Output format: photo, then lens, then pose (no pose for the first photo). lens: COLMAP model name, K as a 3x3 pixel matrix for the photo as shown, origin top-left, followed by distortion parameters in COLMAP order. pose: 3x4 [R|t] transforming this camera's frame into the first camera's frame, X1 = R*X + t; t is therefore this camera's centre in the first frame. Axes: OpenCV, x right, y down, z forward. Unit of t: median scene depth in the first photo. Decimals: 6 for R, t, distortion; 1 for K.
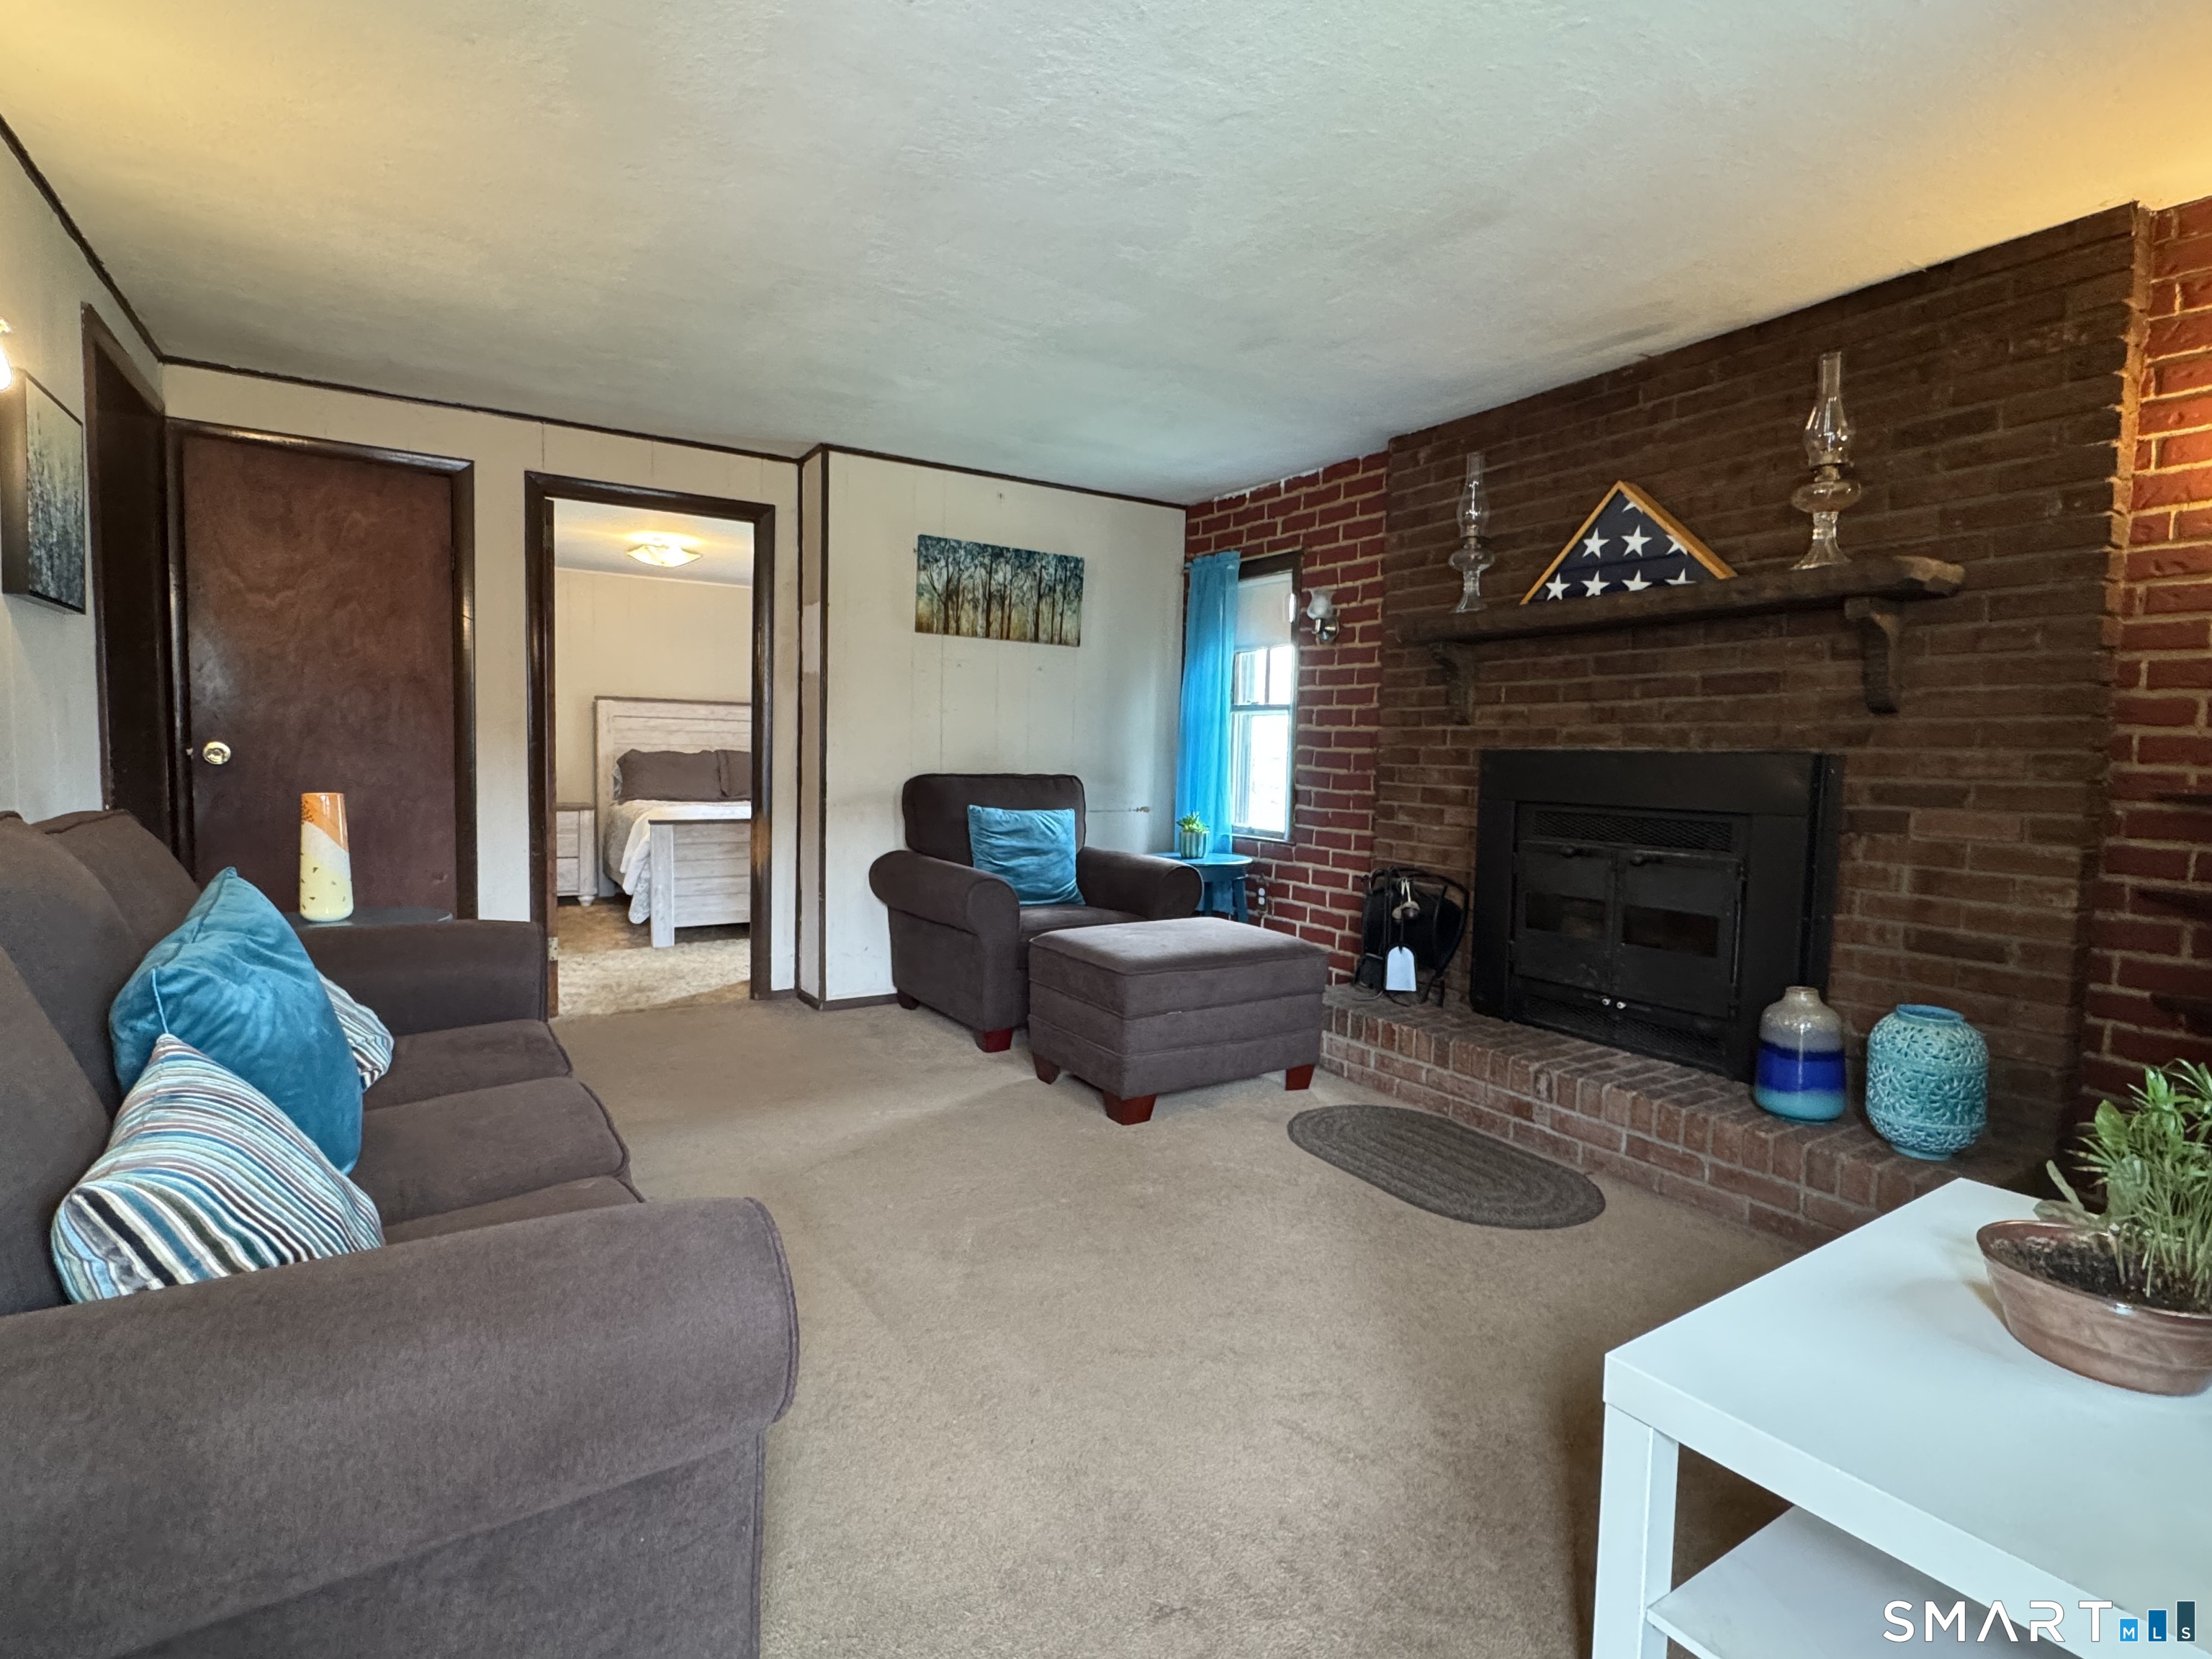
lens RADIAL K [[1096.9, 0, 1091.8], [0, 1096.9, 823.0], [0, 0, 1]] dist [-0.000104, -0.000456]
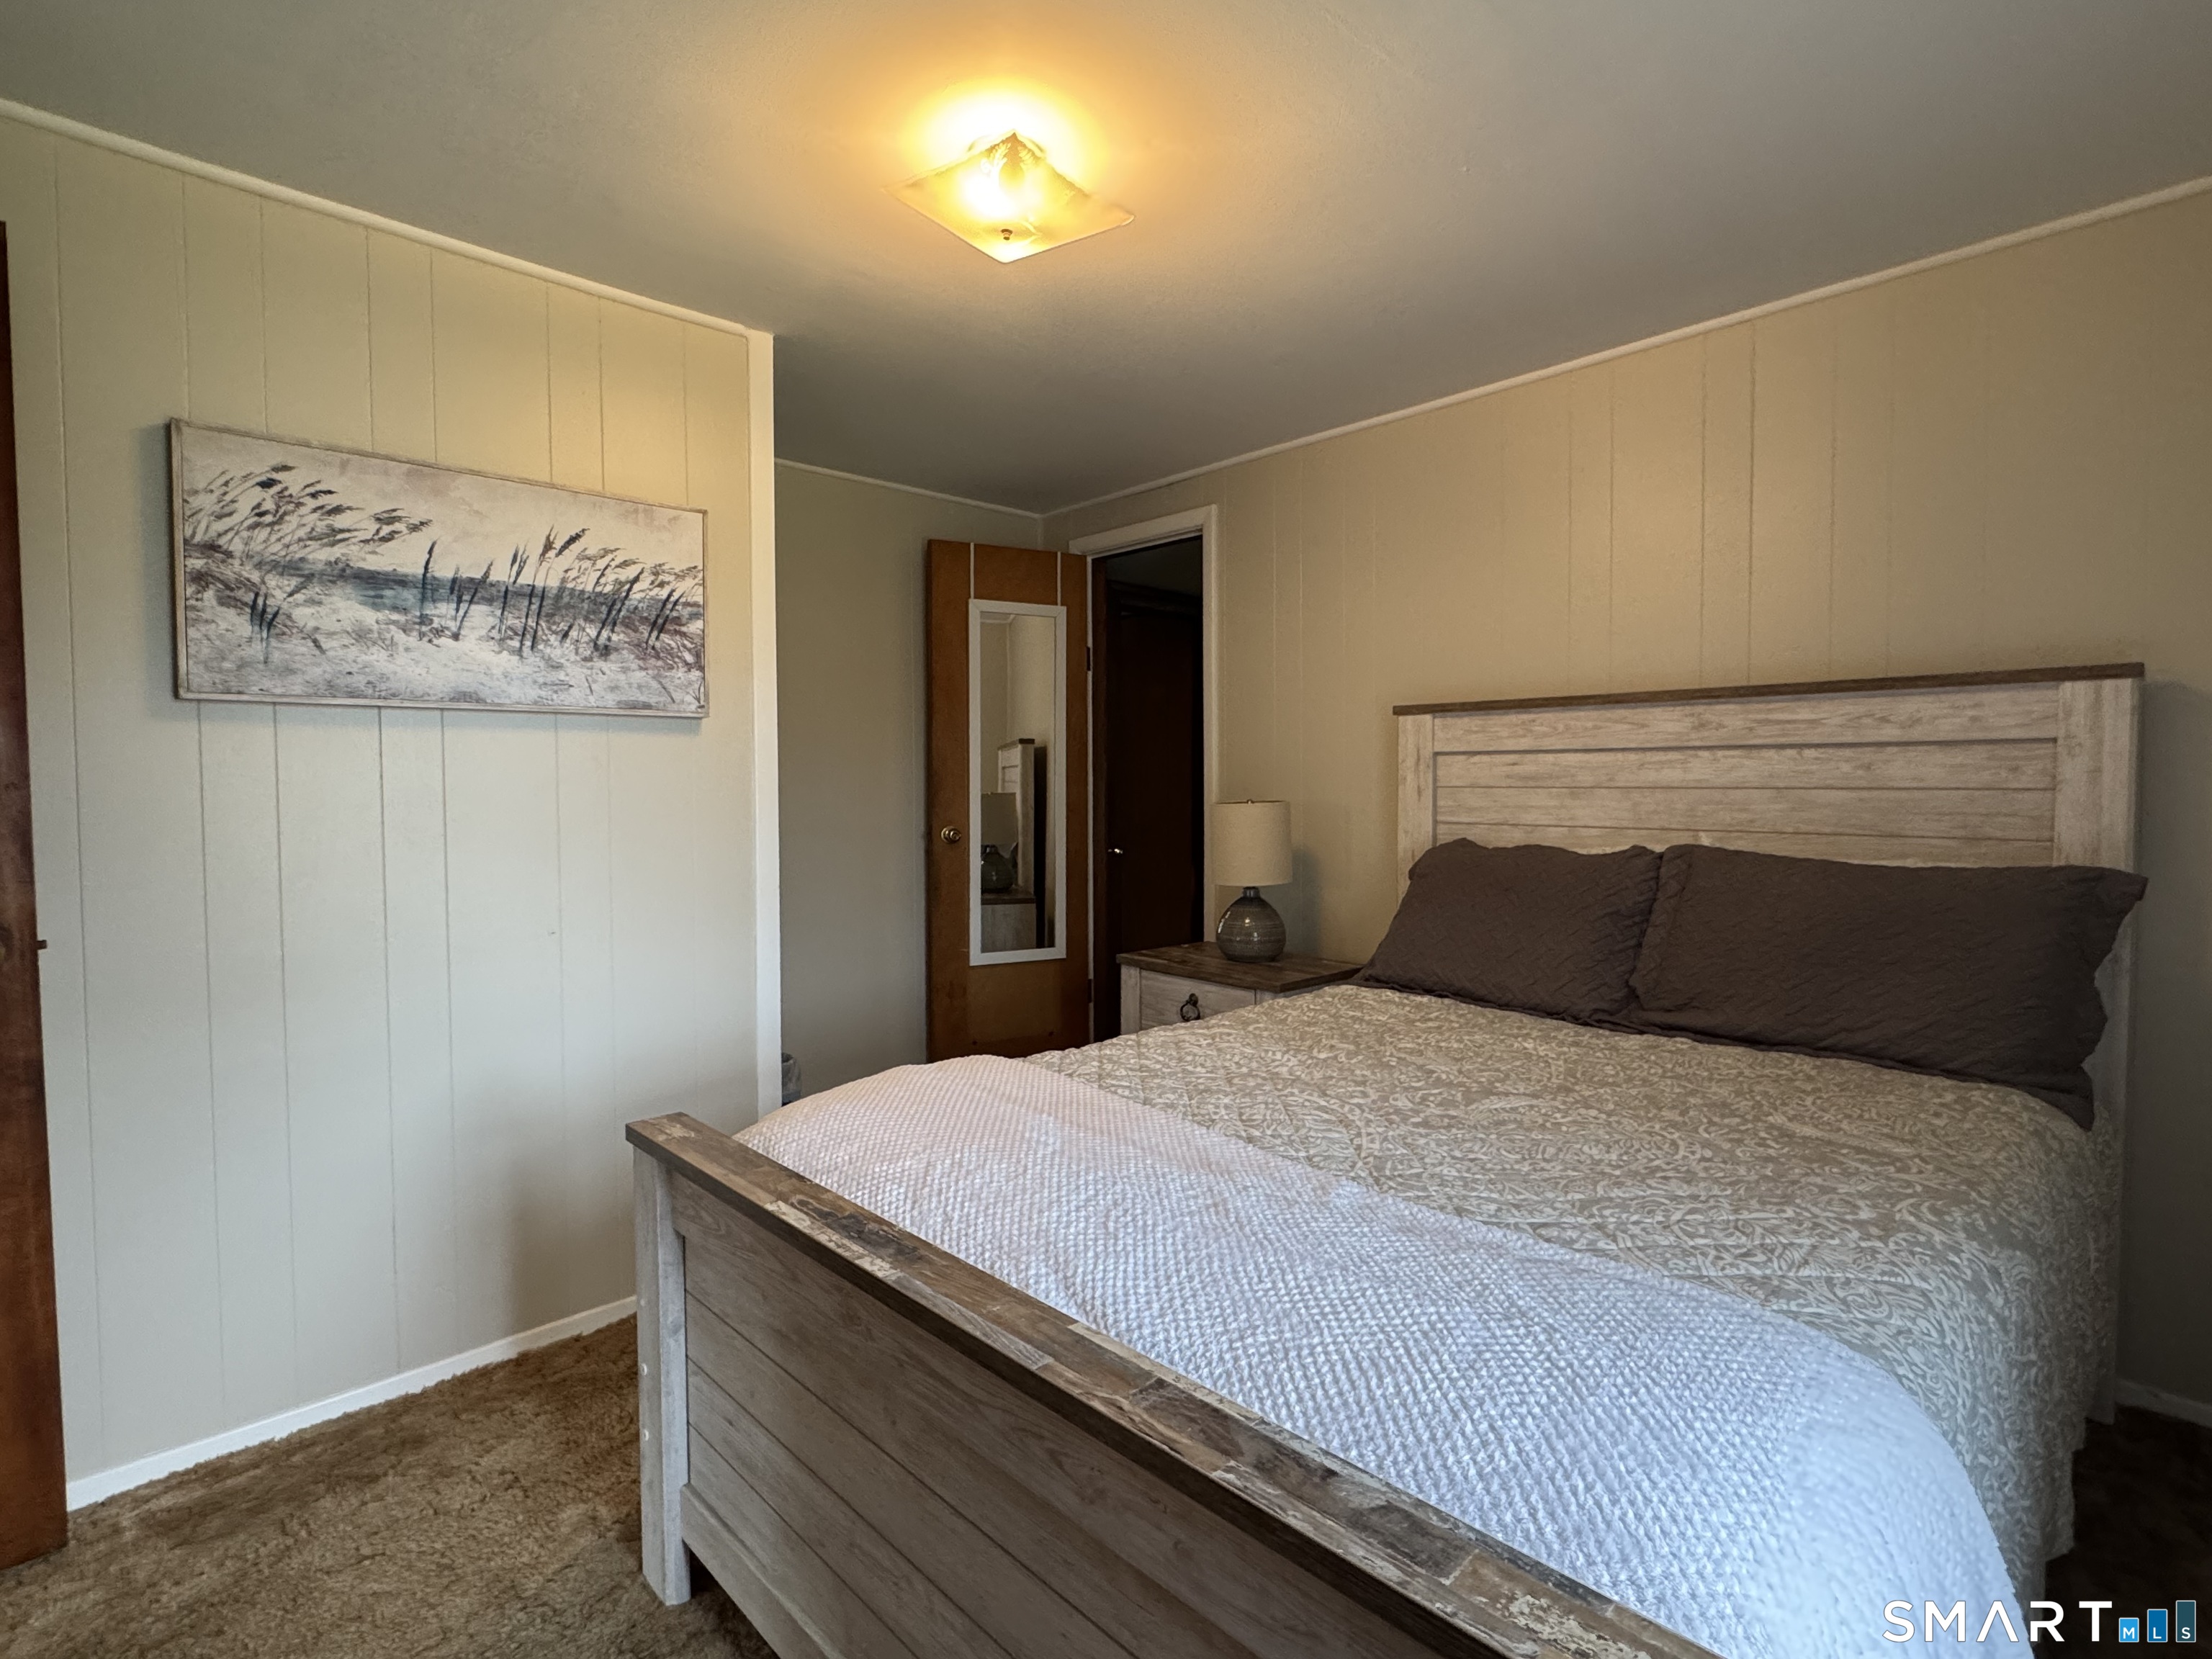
lens RADIAL K [[1069.8, 0, 1106.4], [0, 1069.8, 829.1], [0, 0, 1]] dist [0.002049, 0.000391]
pose [[0.193445, 0.017207, -0.980960, -0.146698], [-0.058890, 0.998247, 0.005897, -0.119904], [0.979342, 0.056628, 0.194119, 1.480081]]
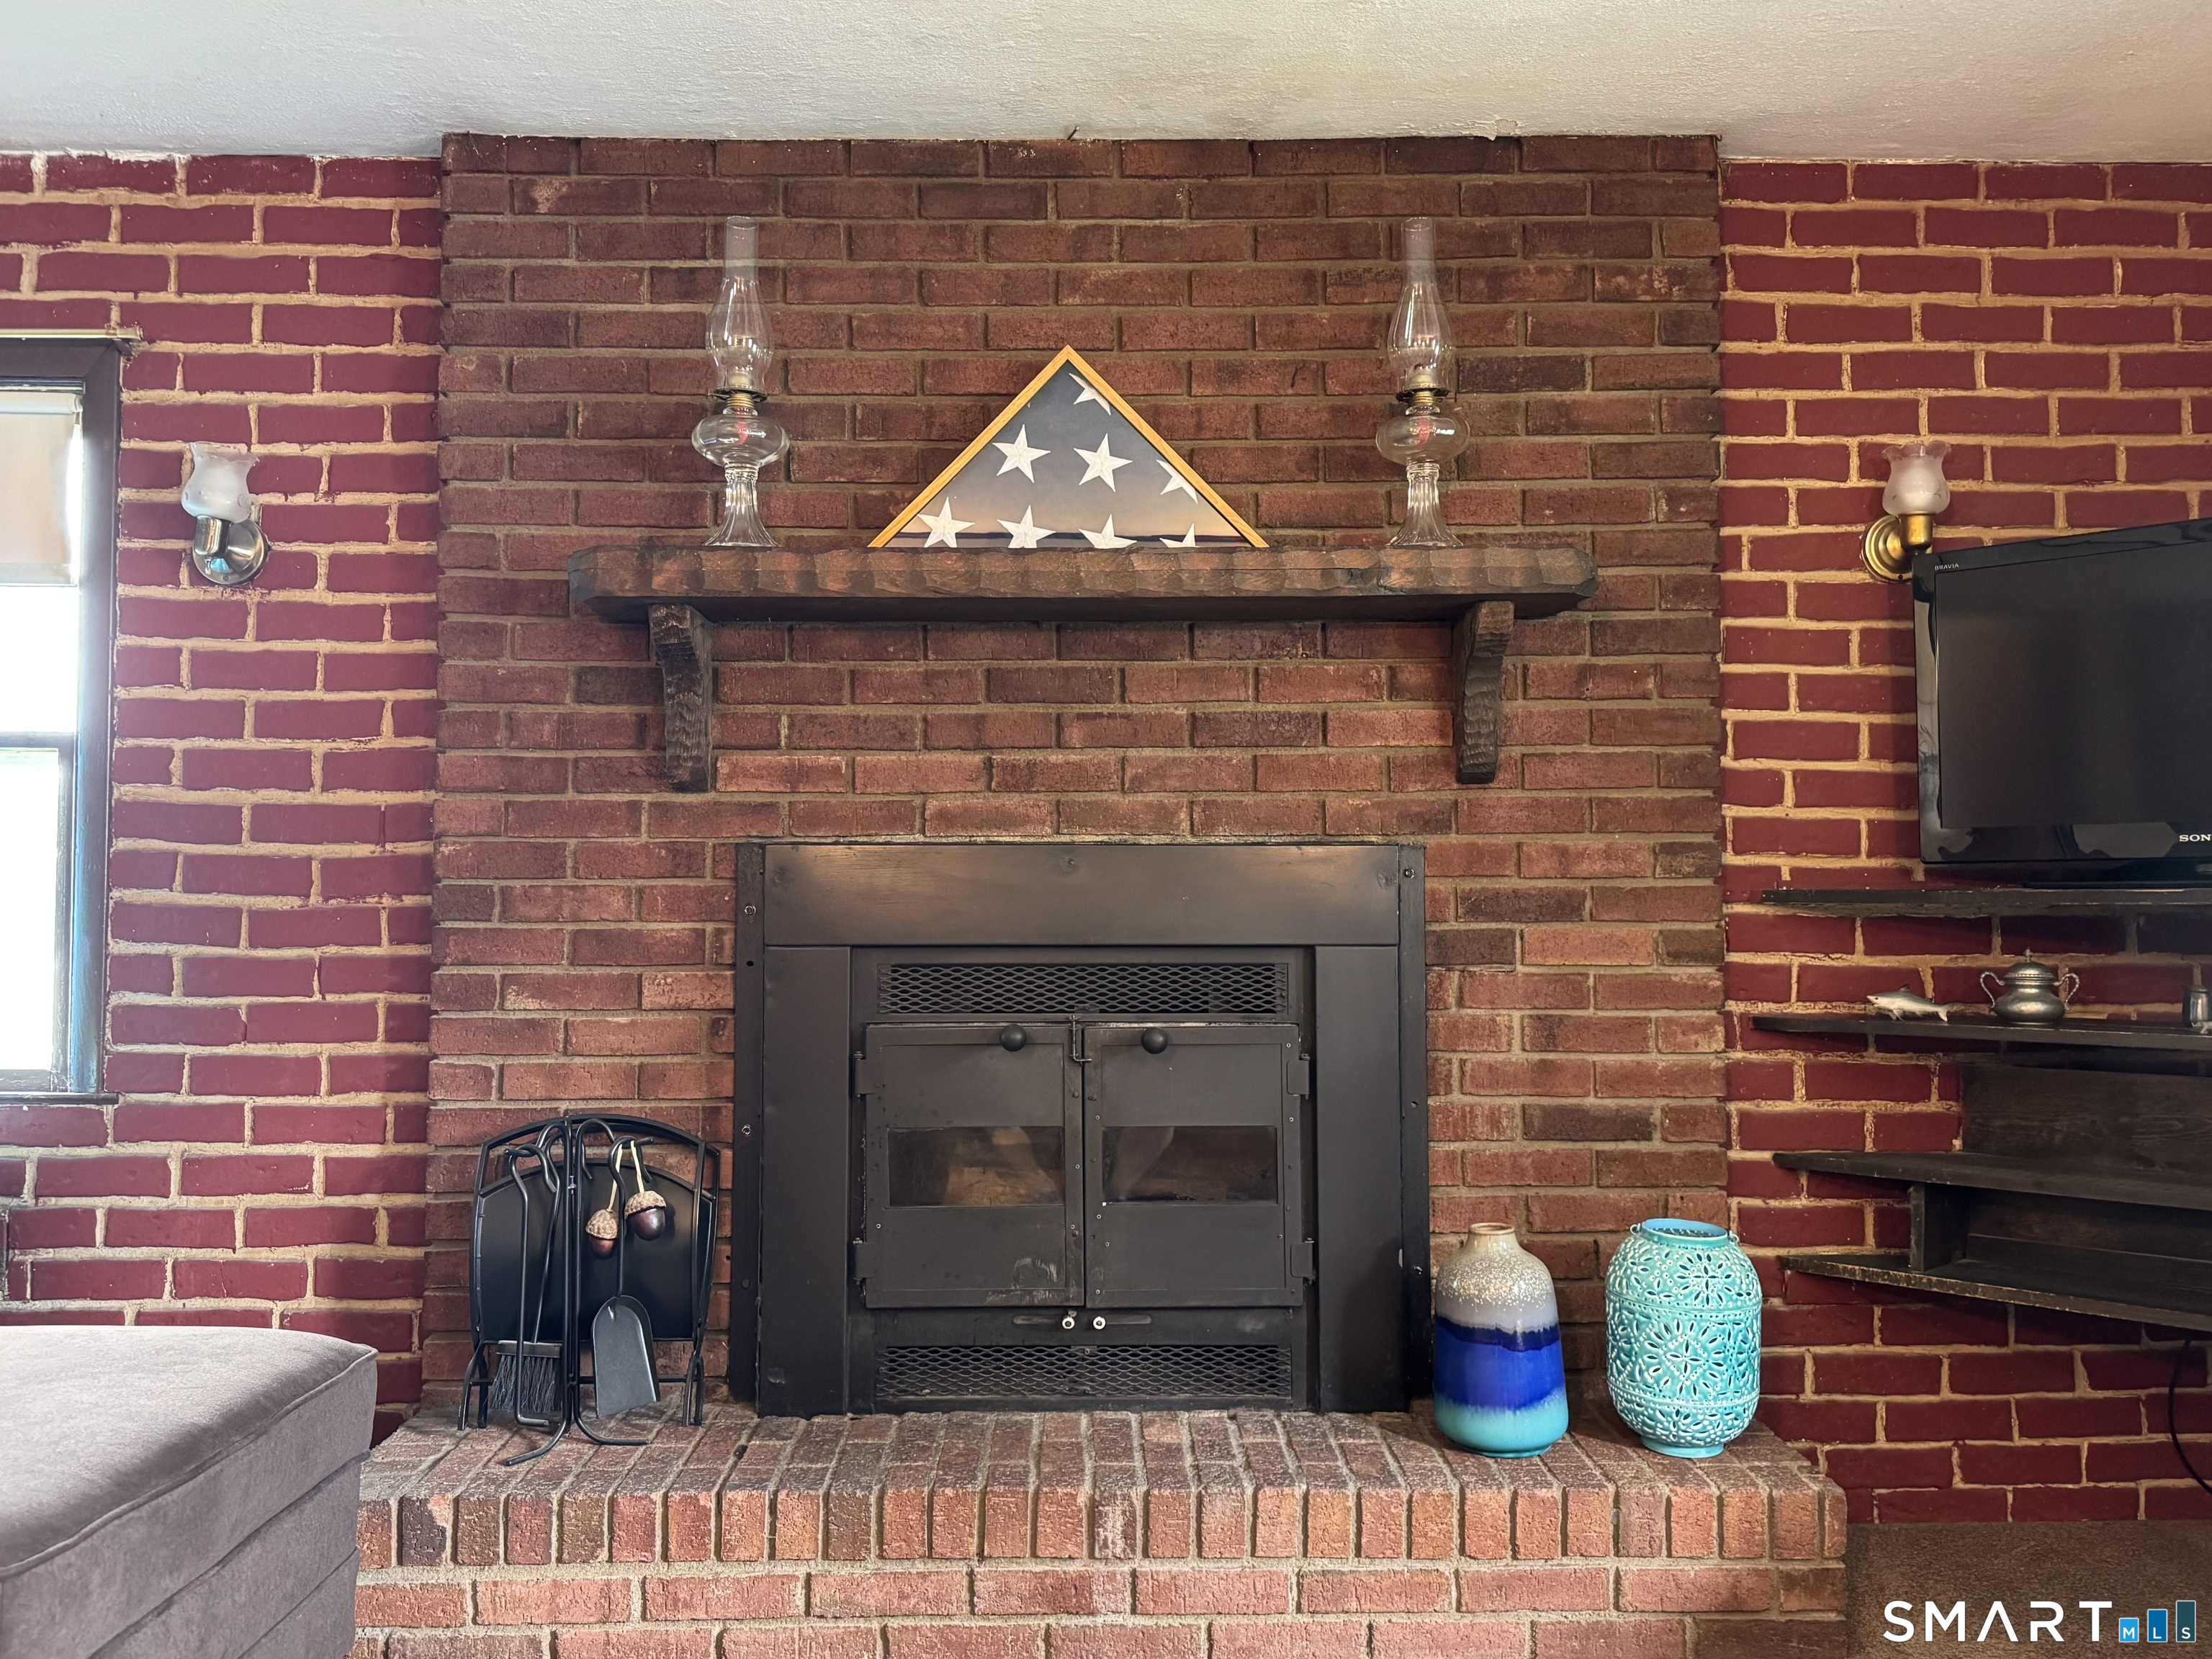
lens RADIAL K [[1847.9, 0, 1109.7], [0, 1847.9, 815.0], [0, 0, 1]] dist [0.094773, -0.130319]
pose [[0.507309, 0.014571, 0.861641, -0.226306], [0.066651, 0.996199, -0.056088, -0.021177], [-0.859183, 0.085883, 0.504409, 0.408583]]
